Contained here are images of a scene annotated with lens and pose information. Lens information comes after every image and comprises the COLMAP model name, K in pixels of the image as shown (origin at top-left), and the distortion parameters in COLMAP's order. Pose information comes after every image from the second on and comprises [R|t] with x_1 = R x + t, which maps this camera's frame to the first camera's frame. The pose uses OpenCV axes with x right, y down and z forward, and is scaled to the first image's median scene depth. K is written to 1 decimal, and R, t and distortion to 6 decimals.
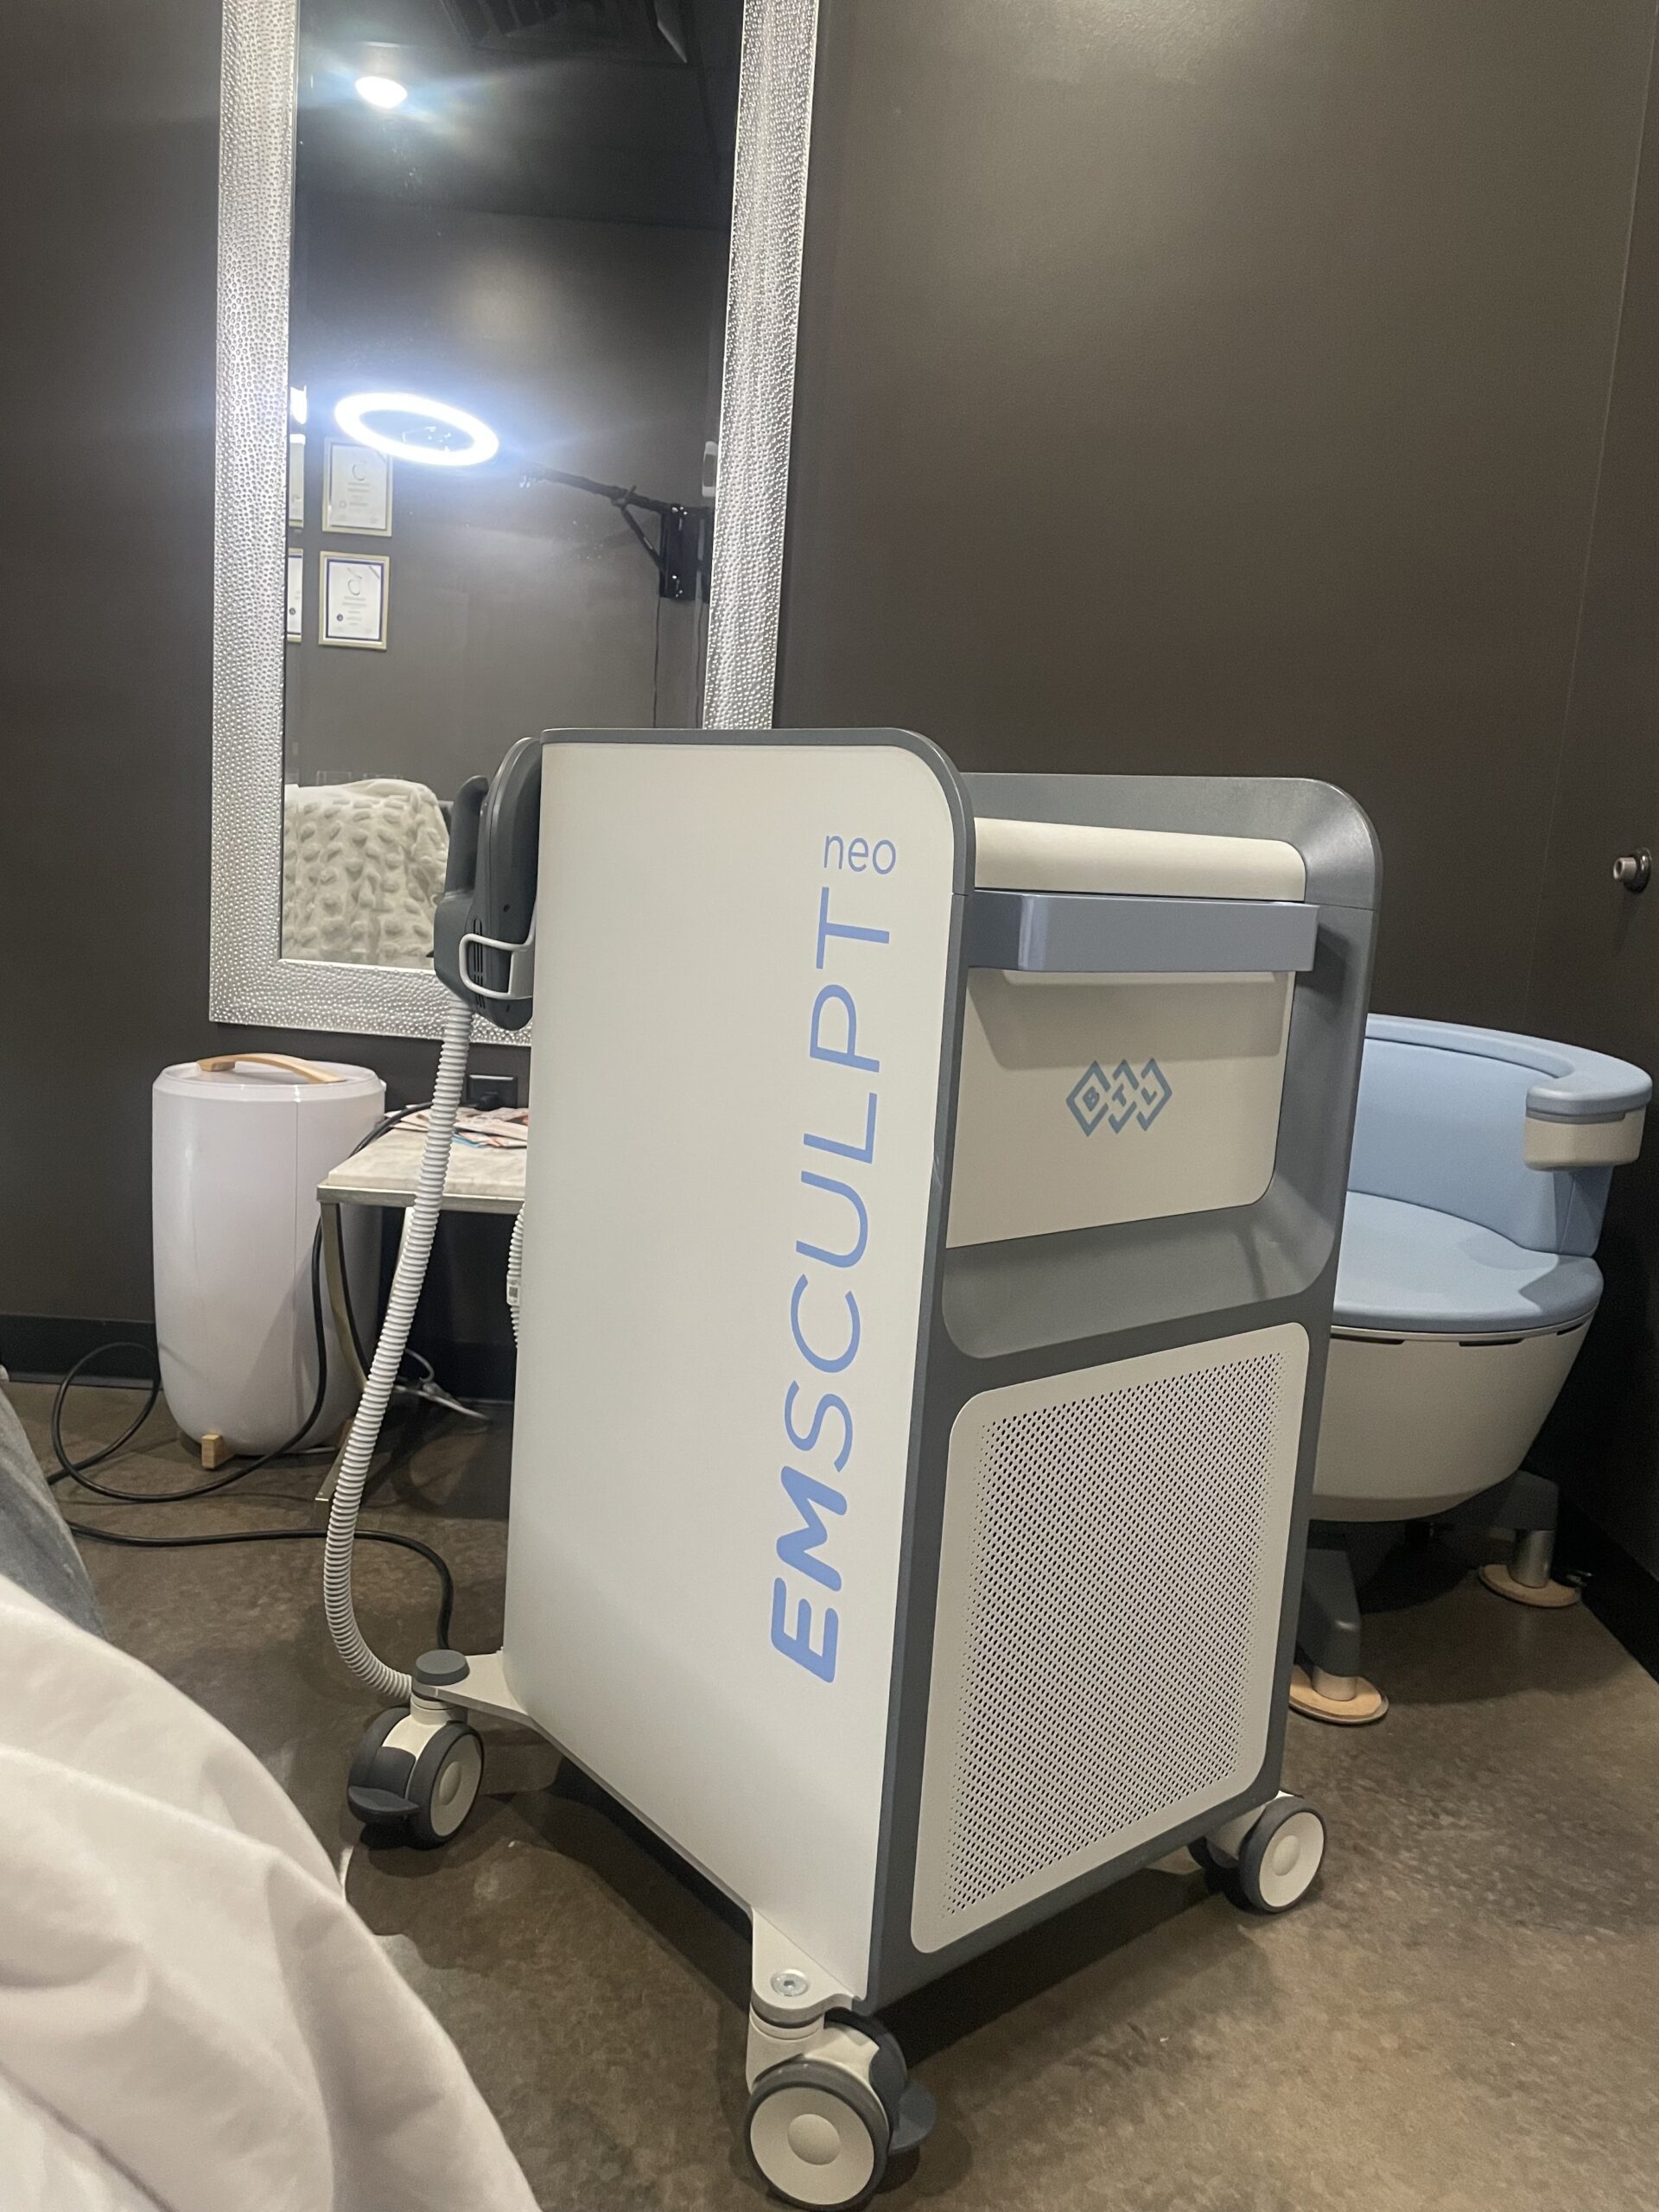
lens RADIAL K [[1662.9, 0, 822.0], [0, 1662.9, 1095.8], [0, 0, 1]] dist [0.080784, -0.111393]
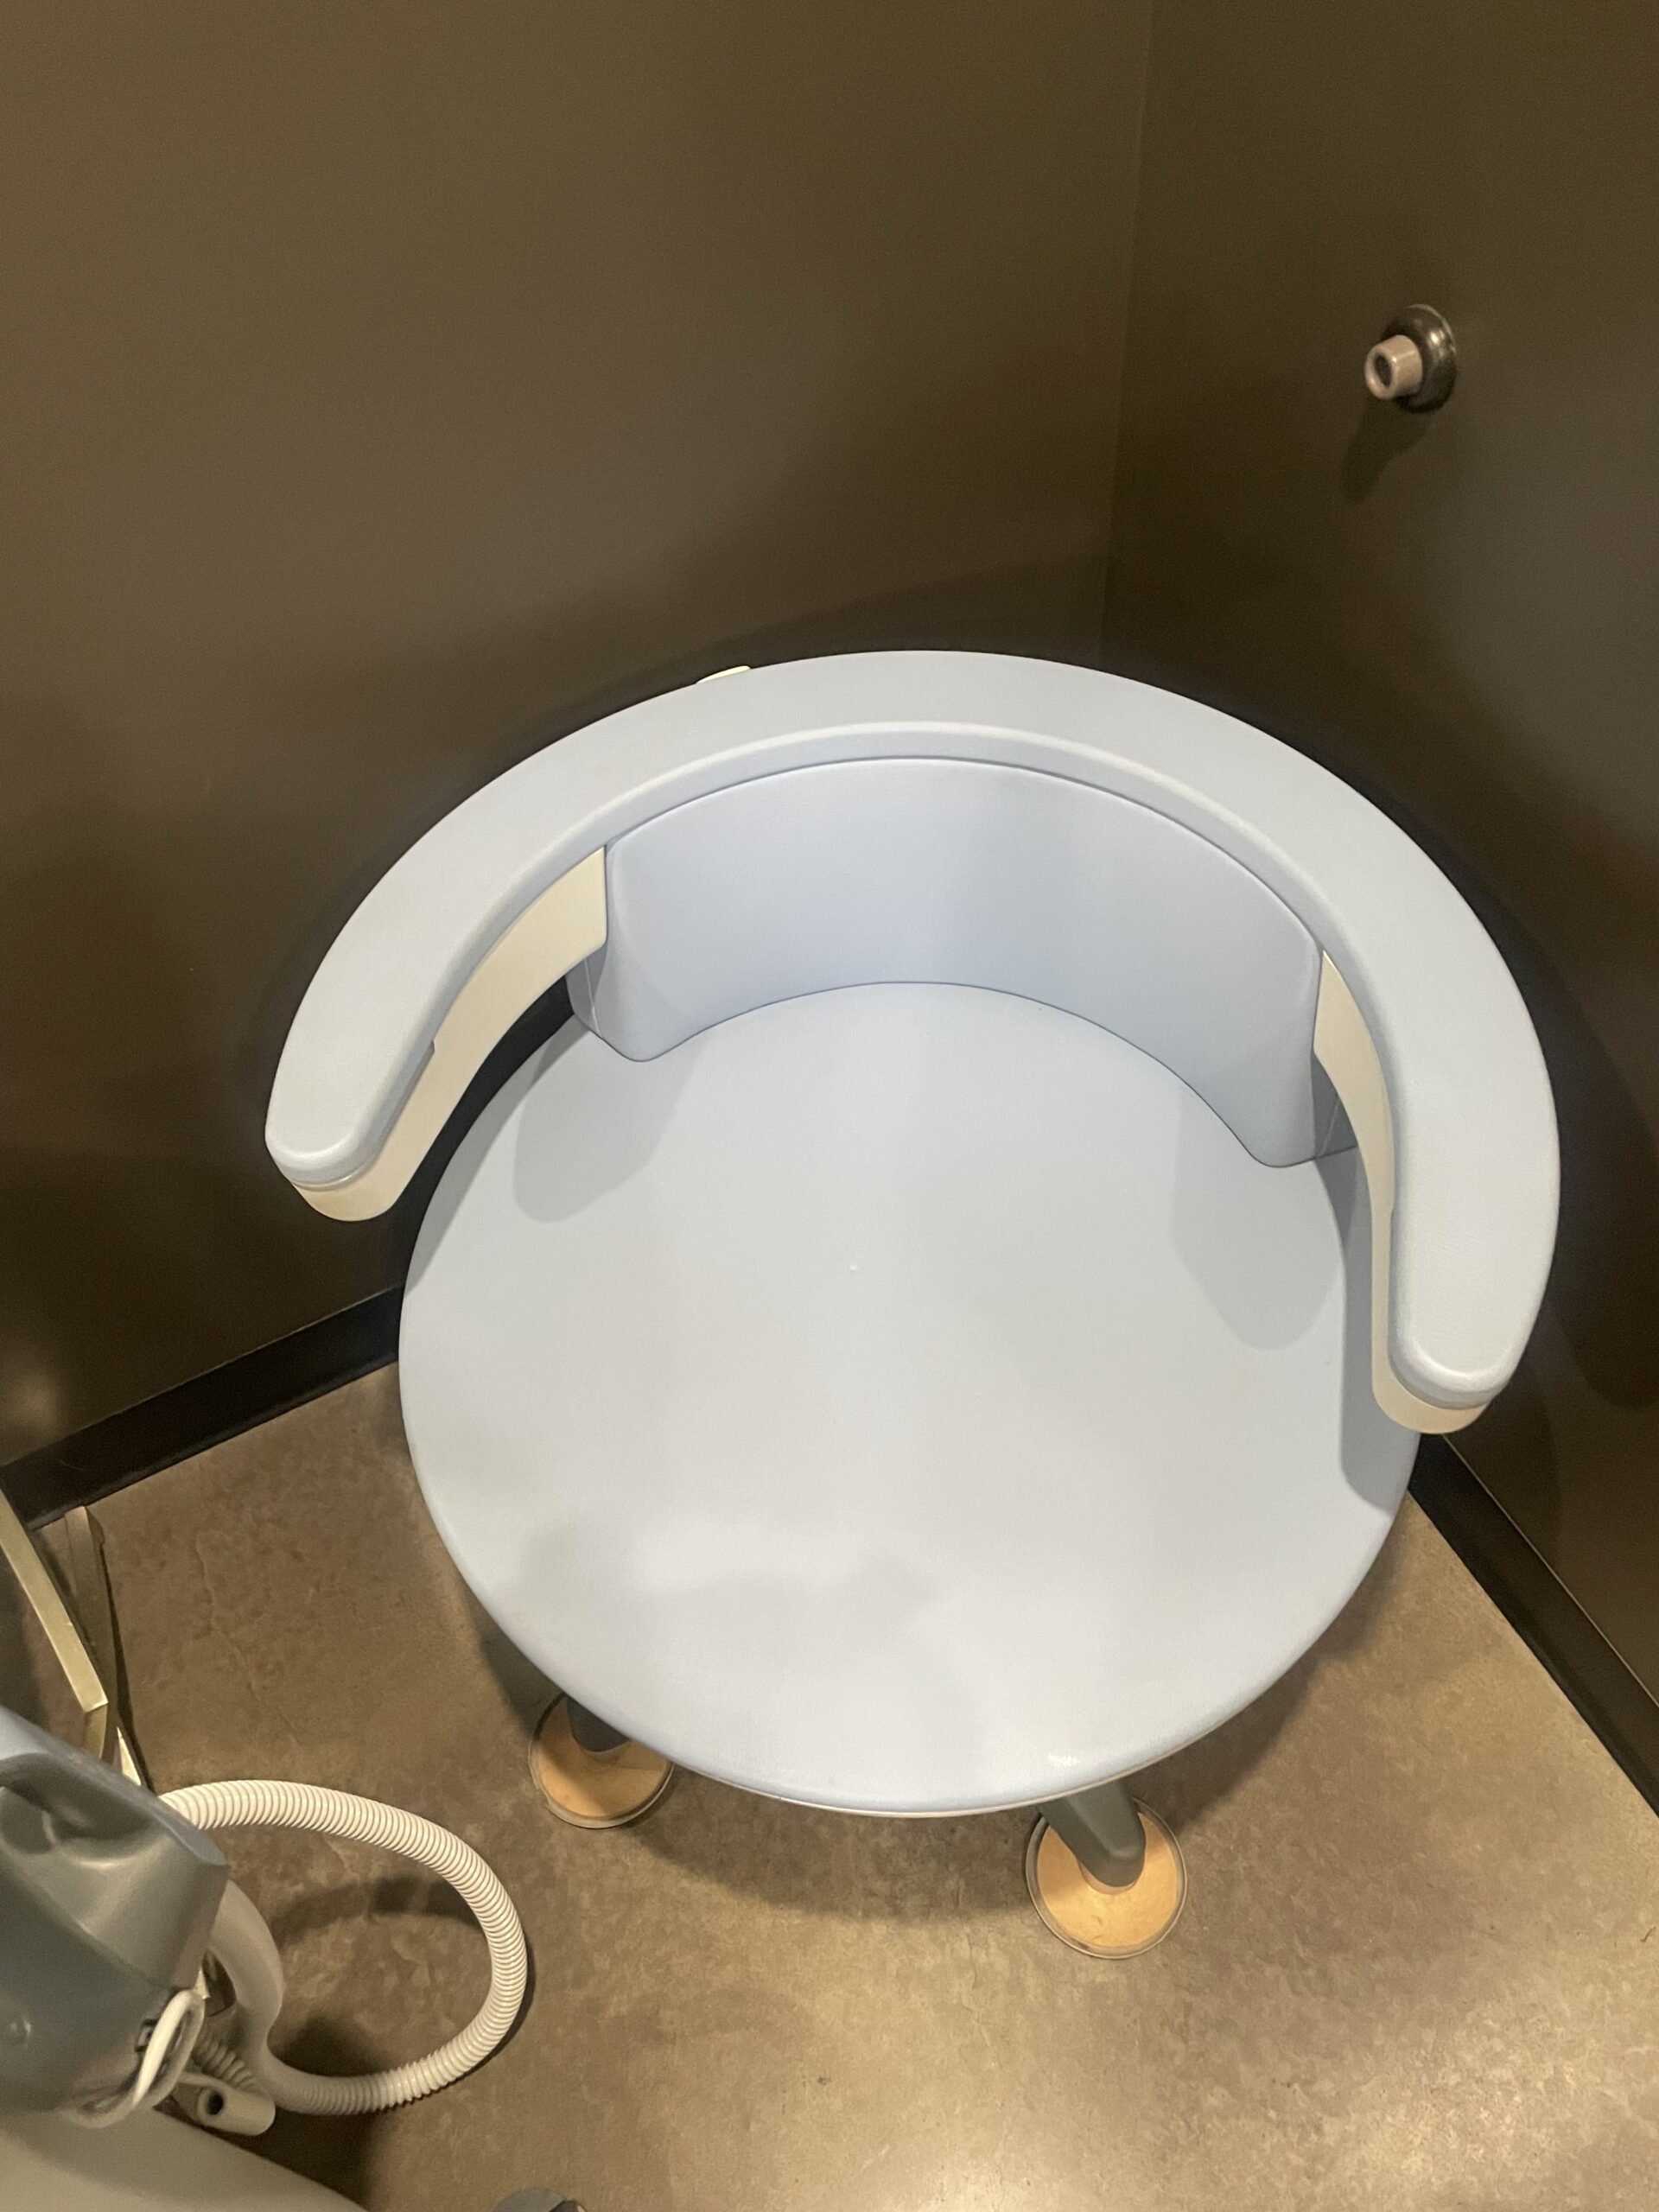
lens RADIAL K [[1741.7, 0, 831.6], [0, 1741.7, 1097.9], [0, 0, 1]] dist [0.001658, -0.008224]
pose [[0.877664, -0.444001, 0.180465, 0.246312], [0.194193, 0.673684, 0.713049, -0.477439], [-0.438171, -0.590773, 0.677491, 0.866585]]
